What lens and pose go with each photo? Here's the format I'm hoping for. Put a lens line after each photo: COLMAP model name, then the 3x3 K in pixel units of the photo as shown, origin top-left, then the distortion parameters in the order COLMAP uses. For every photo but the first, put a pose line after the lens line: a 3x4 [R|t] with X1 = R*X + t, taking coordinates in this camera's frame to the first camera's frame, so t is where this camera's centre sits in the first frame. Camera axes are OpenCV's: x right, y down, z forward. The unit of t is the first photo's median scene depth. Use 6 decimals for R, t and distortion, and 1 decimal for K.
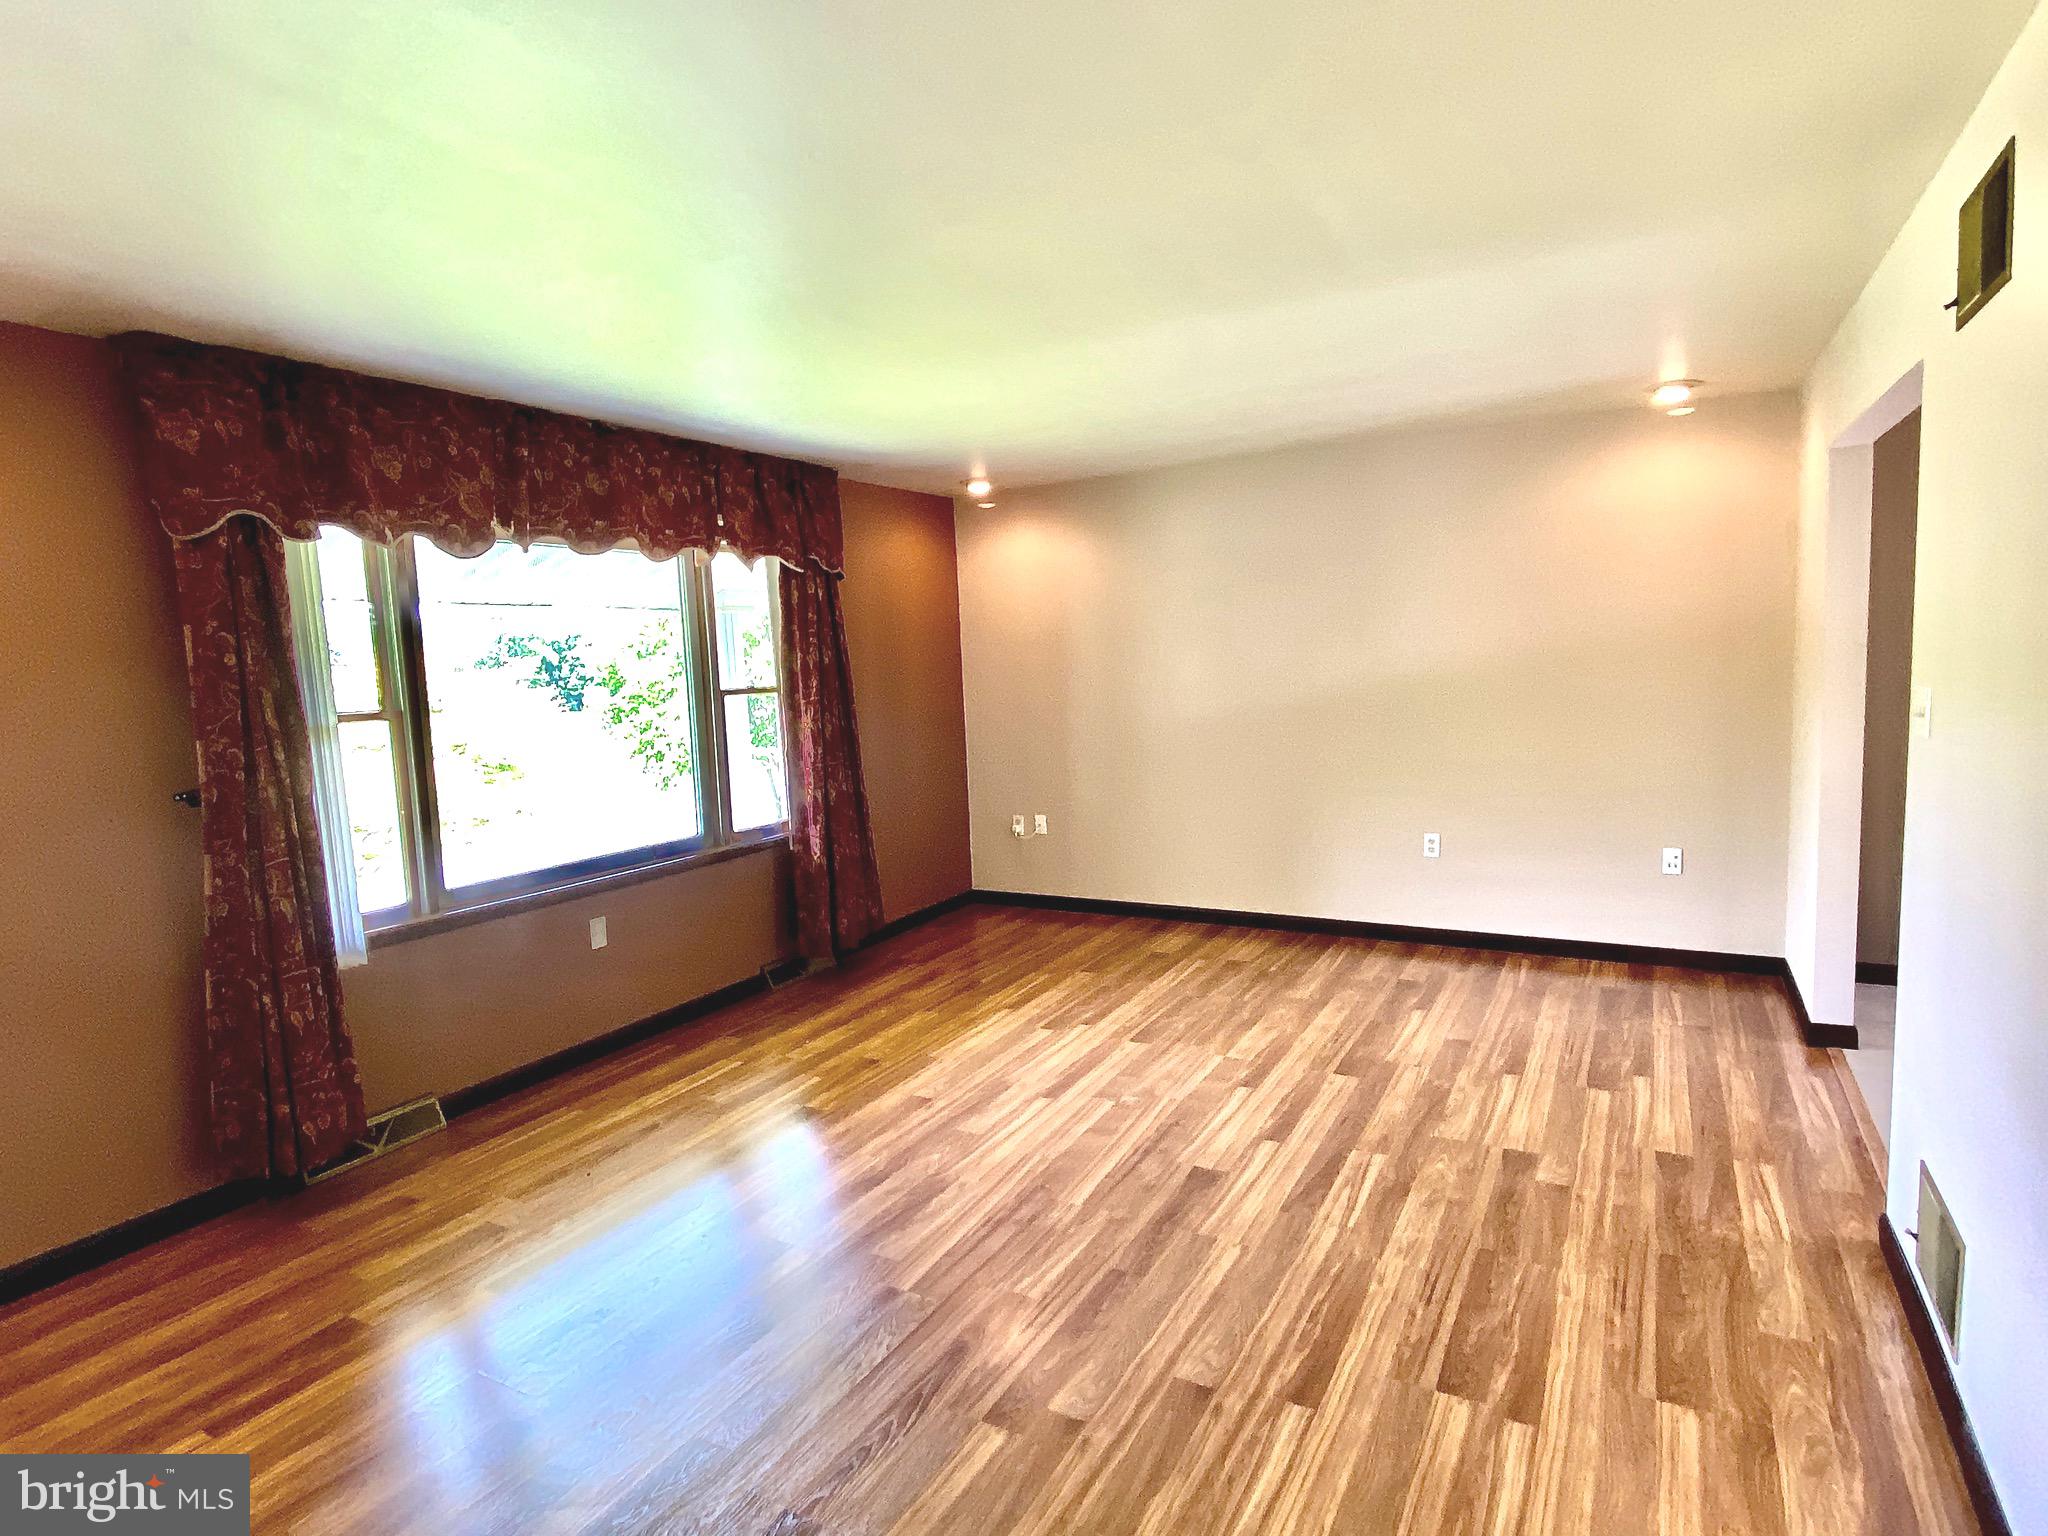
lens RADIAL K [[1106.6, 0, 1015.7], [0, 1106.6, 762.9], [0, 0, 1]] dist [0.041309, -0.041486]
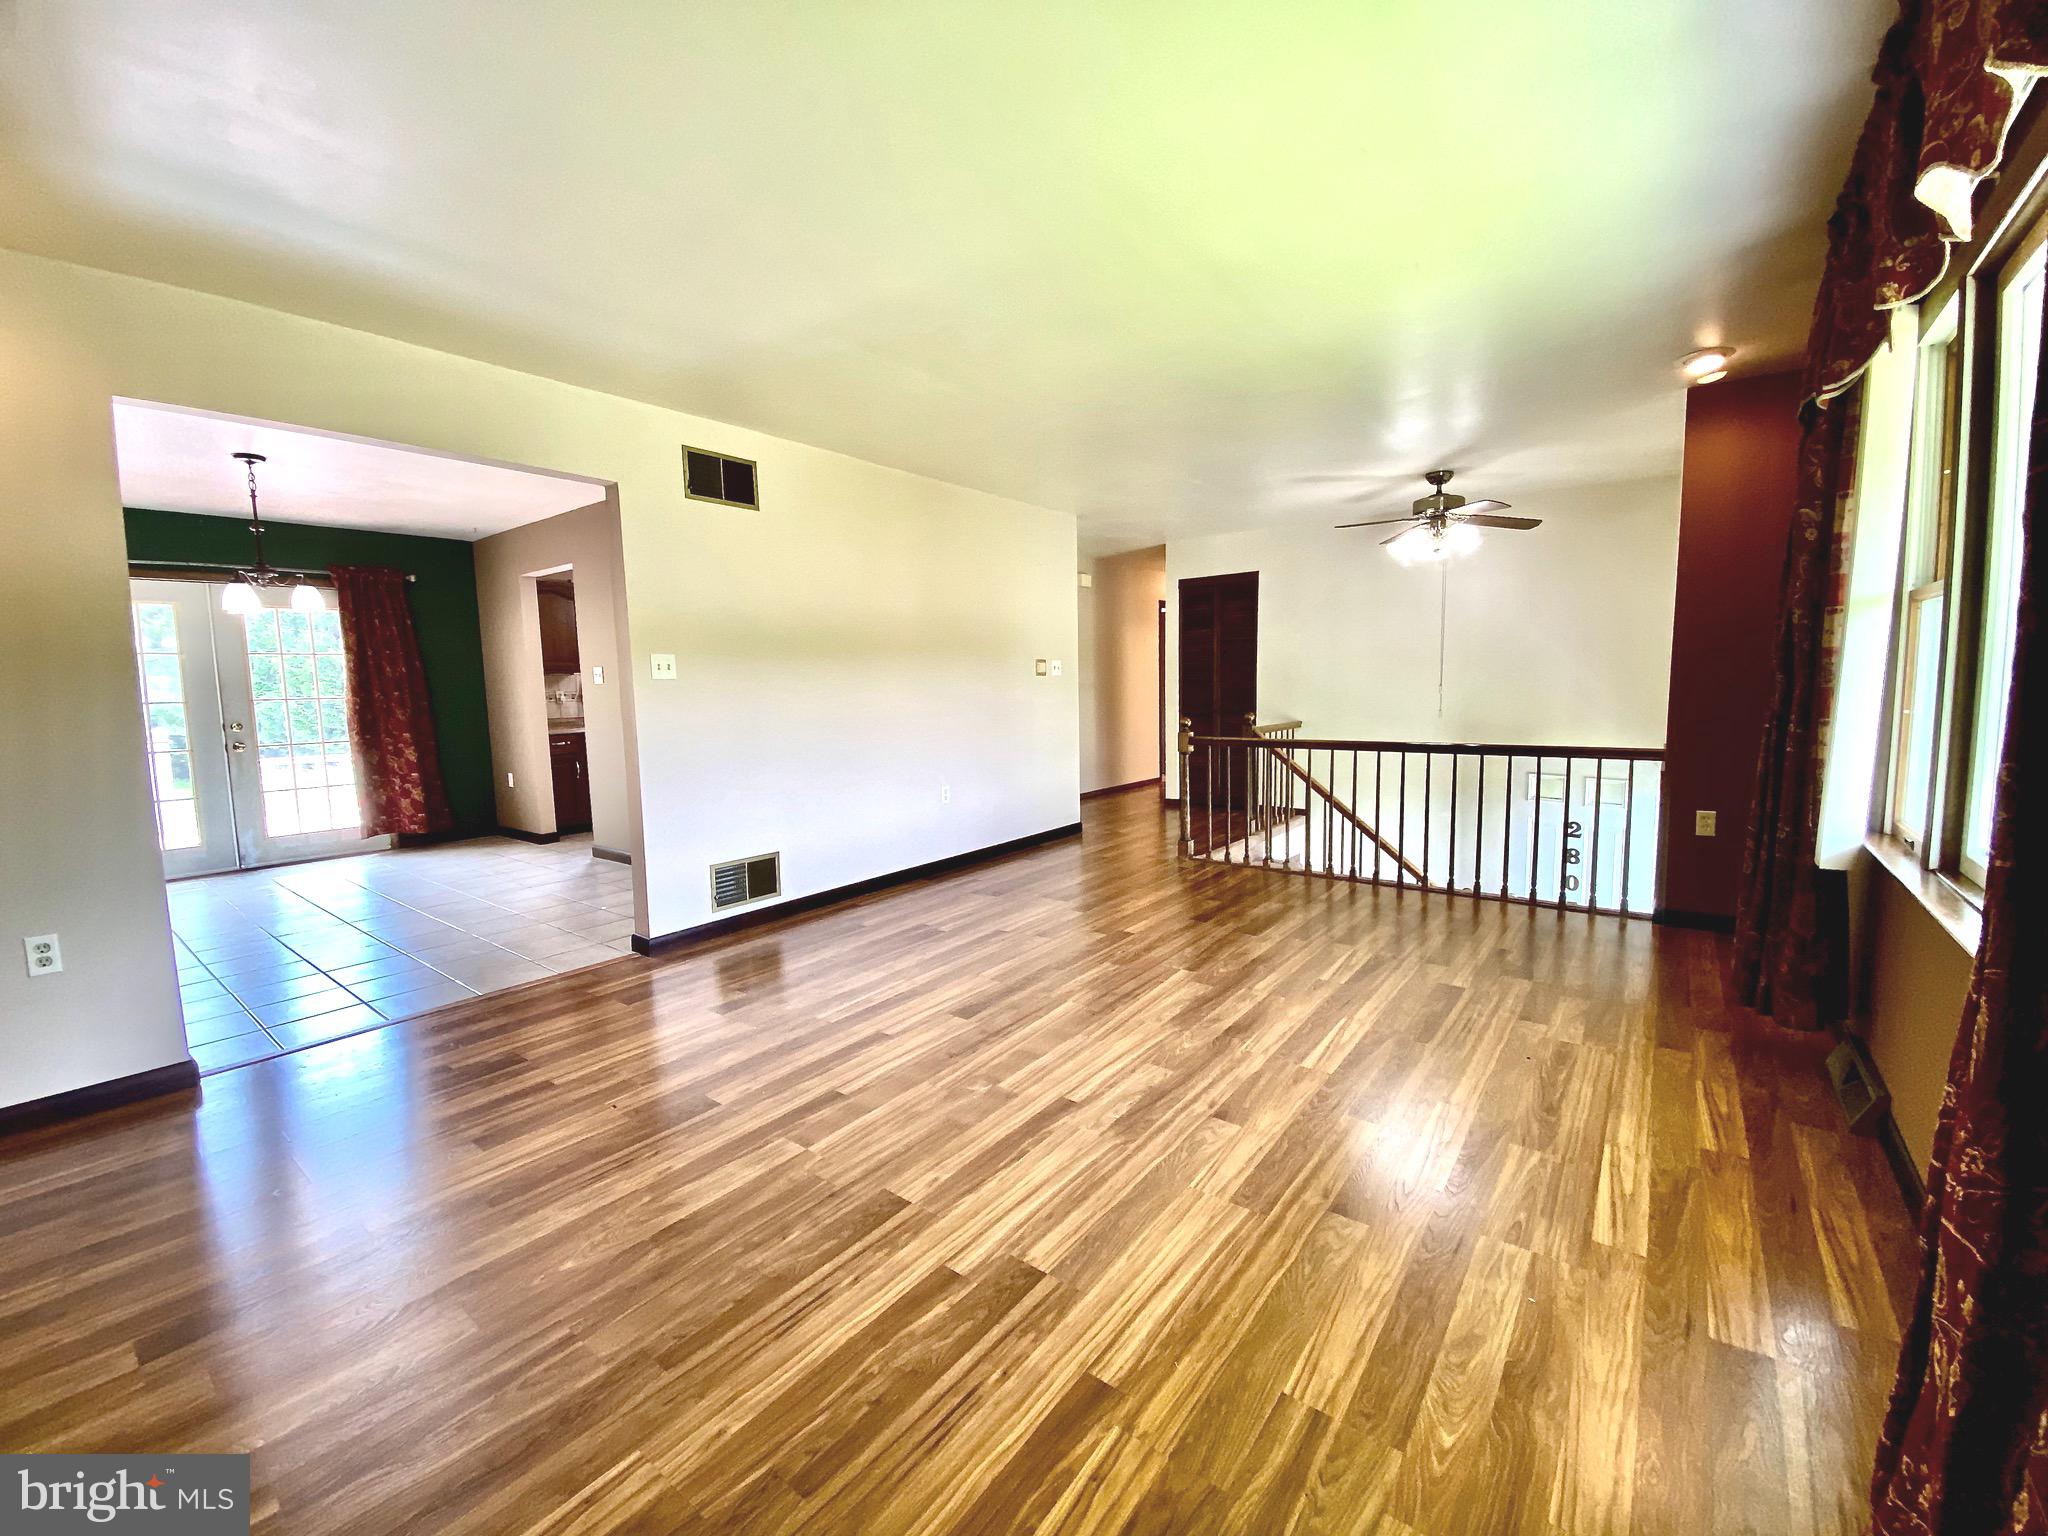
lens RADIAL K [[829.3, 0, 1017.6], [0, 829.3, 764.2], [0, 0, 1]] dist [0.023596, -0.021562]
pose [[-0.987481, 0.046528, 0.150718, -0.040680], [0.075647, 0.978146, 0.193667, -0.077563], [-0.138413, 0.202644, -0.969421, 1.646889]]
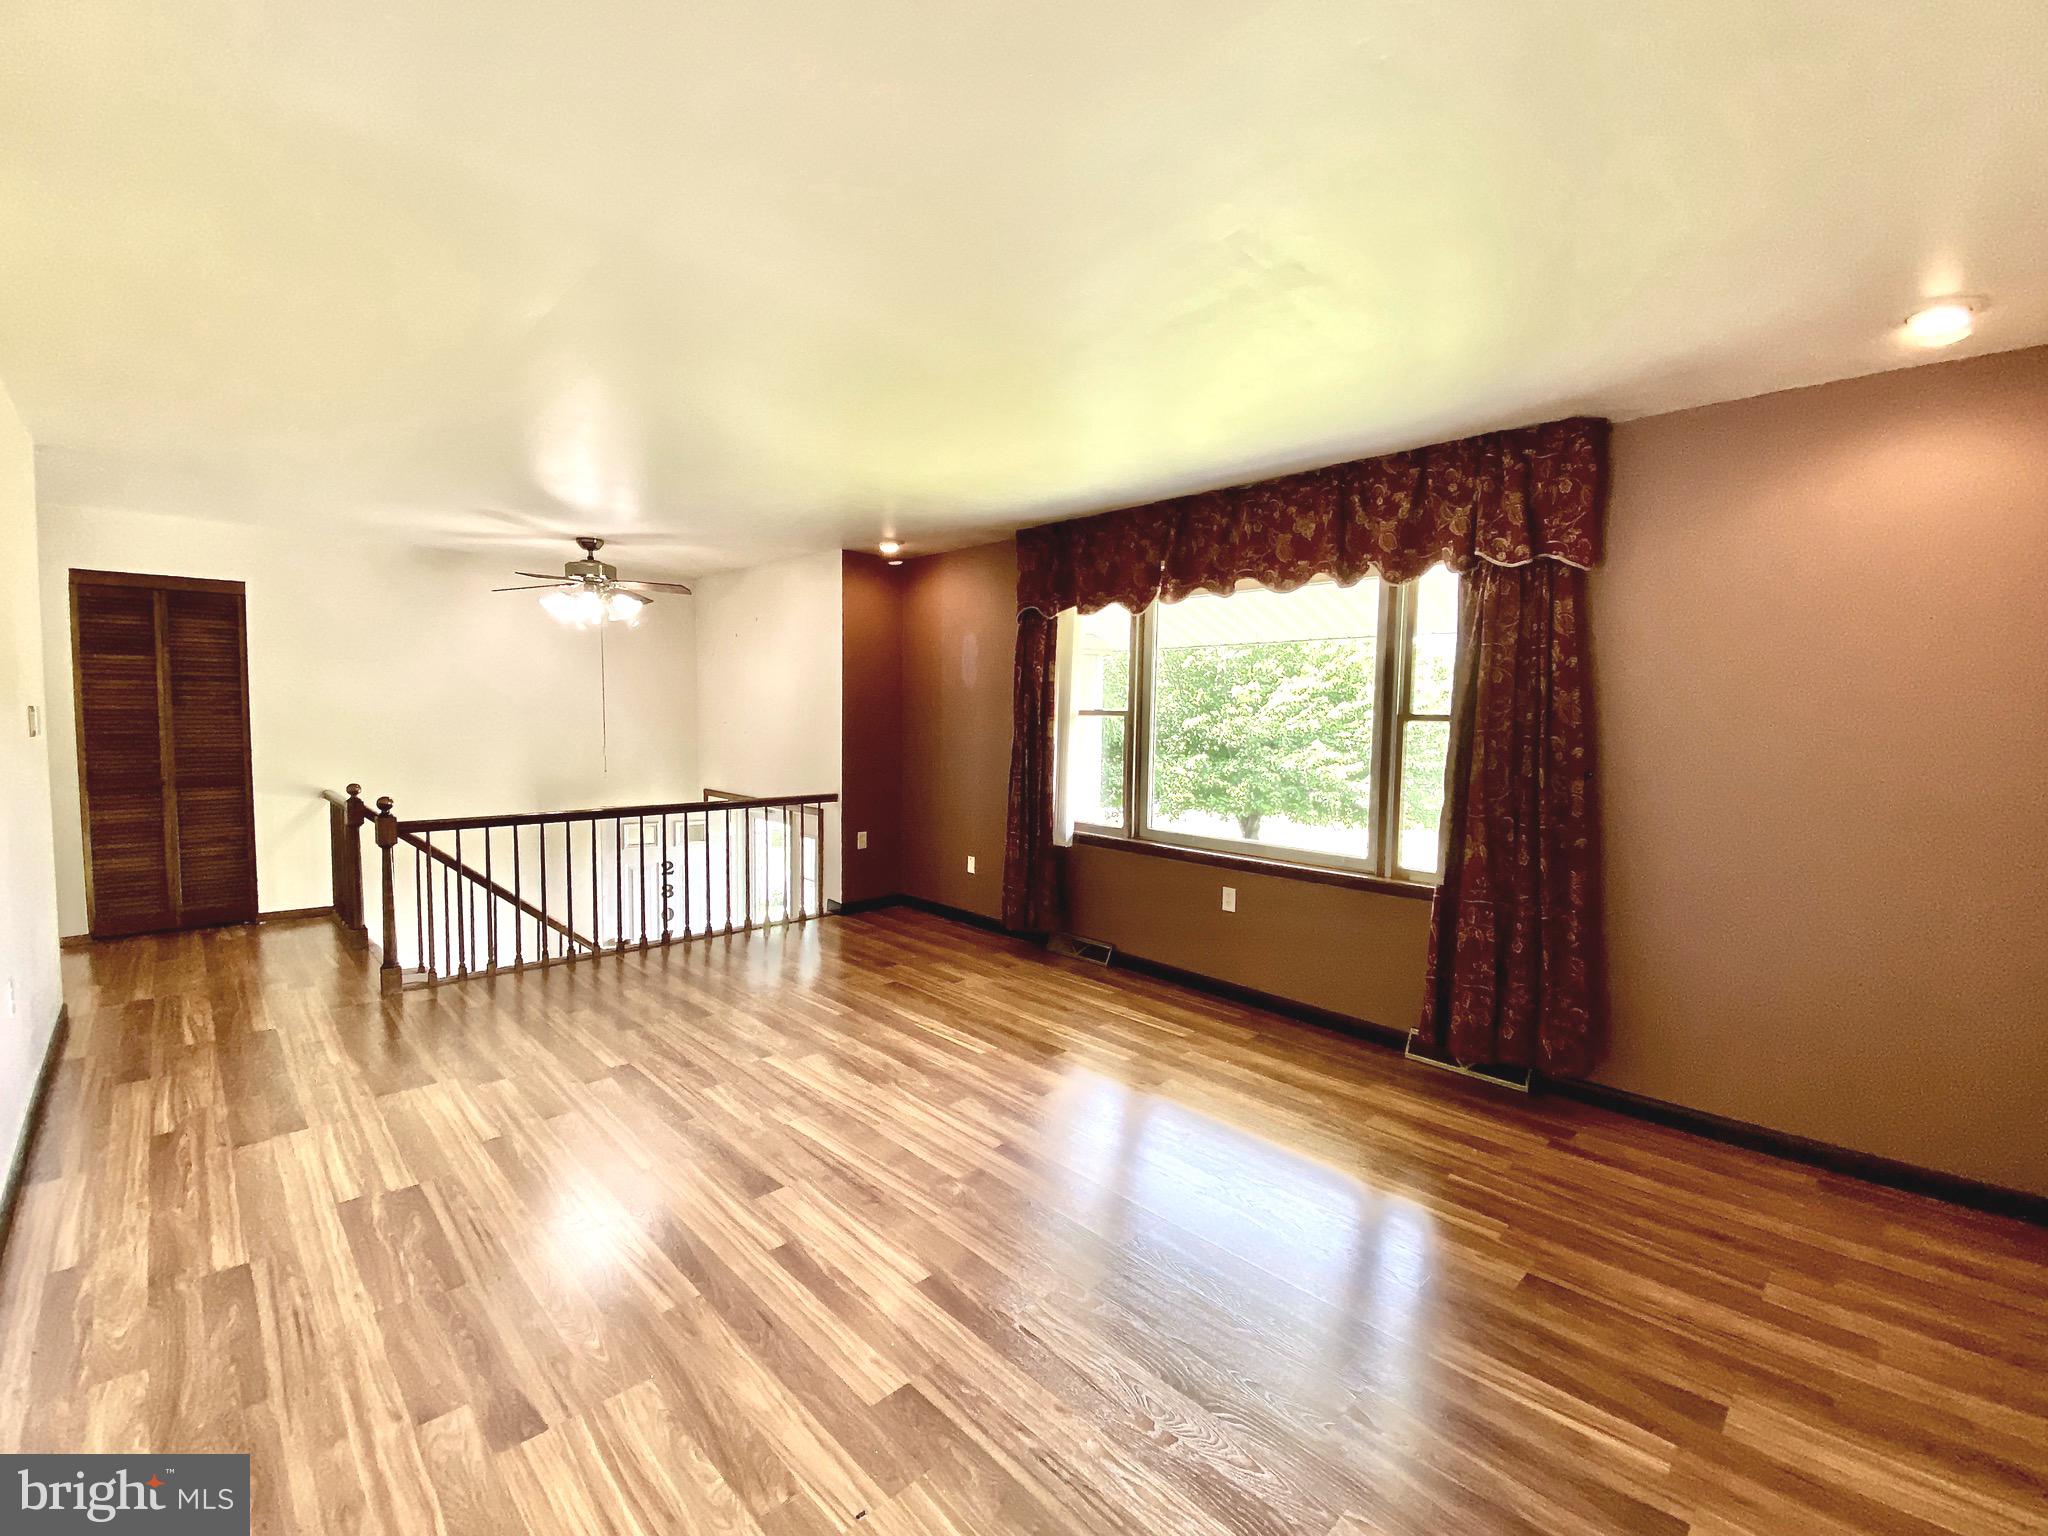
lens RADIAL K [[883.0, 0, 1022.4], [0, 883.0, 759.6], [0, 0, 1]] dist [0.027710, -0.023524]
pose [[-0.284487, 0.095948, -0.953866, 0.749217], [-0.096972, 0.986996, 0.128202, -0.128235], [0.953763, 0.128971, -0.271483, 1.241688]]
